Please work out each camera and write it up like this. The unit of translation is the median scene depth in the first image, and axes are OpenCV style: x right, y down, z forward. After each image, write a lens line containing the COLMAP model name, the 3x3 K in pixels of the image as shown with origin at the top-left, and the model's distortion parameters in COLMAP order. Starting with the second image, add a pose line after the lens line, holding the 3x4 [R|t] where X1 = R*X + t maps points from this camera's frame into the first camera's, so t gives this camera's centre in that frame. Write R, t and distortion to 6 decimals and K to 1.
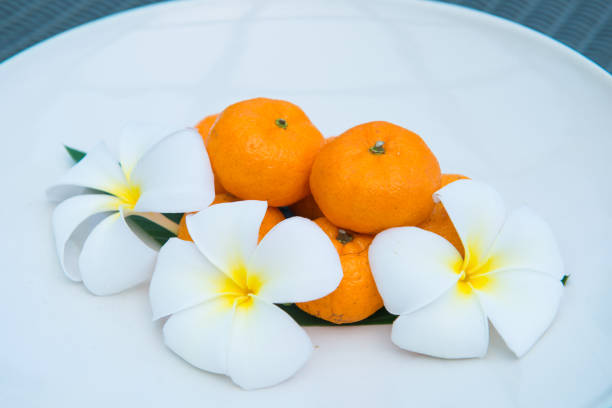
lens RADIAL K [[1228.6, 0, 306.0], [0, 1228.6, 204.0], [0, 0, 1]] dist [-0.049420, -0.062148]
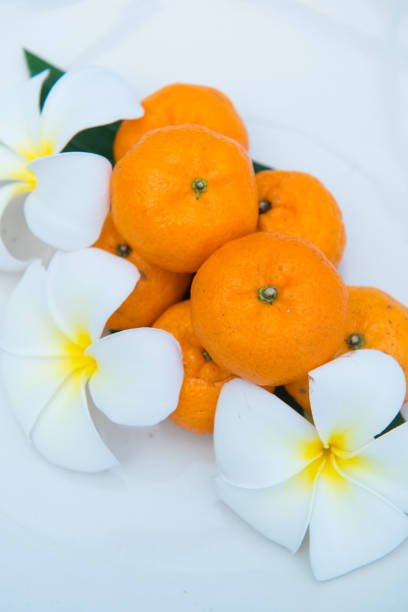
lens RADIAL K [[1228.6, 0, 204.0], [0, 1228.6, 306.0], [0, 0, 1]] dist [-0.049420, -0.062148]
pose [[0.890915, 0.415982, -0.182289, 0.171318], [-0.262778, 0.799495, 0.540144, -0.463137], [0.370430, -0.433320, 0.821593, 0.319156]]
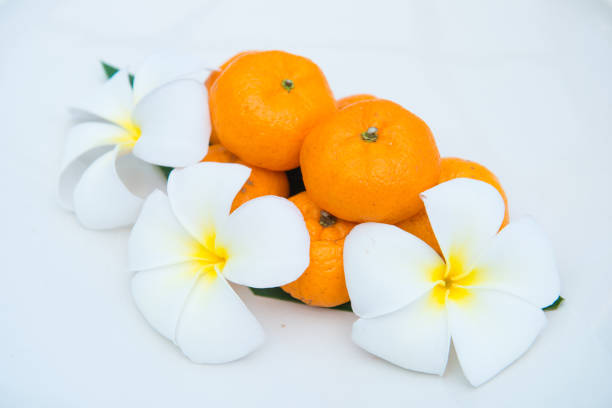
lens RADIAL K [[1228.6, 0, 306.0], [0, 1228.6, 204.0], [0, 0, 1]] dist [-0.049420, -0.062148]
pose [[0.968829, 0.161631, -0.187739, 0.193858], [-0.129462, 0.976452, 0.172572, -0.147719], [0.211212, -0.142888, 0.966940, 0.087594]]
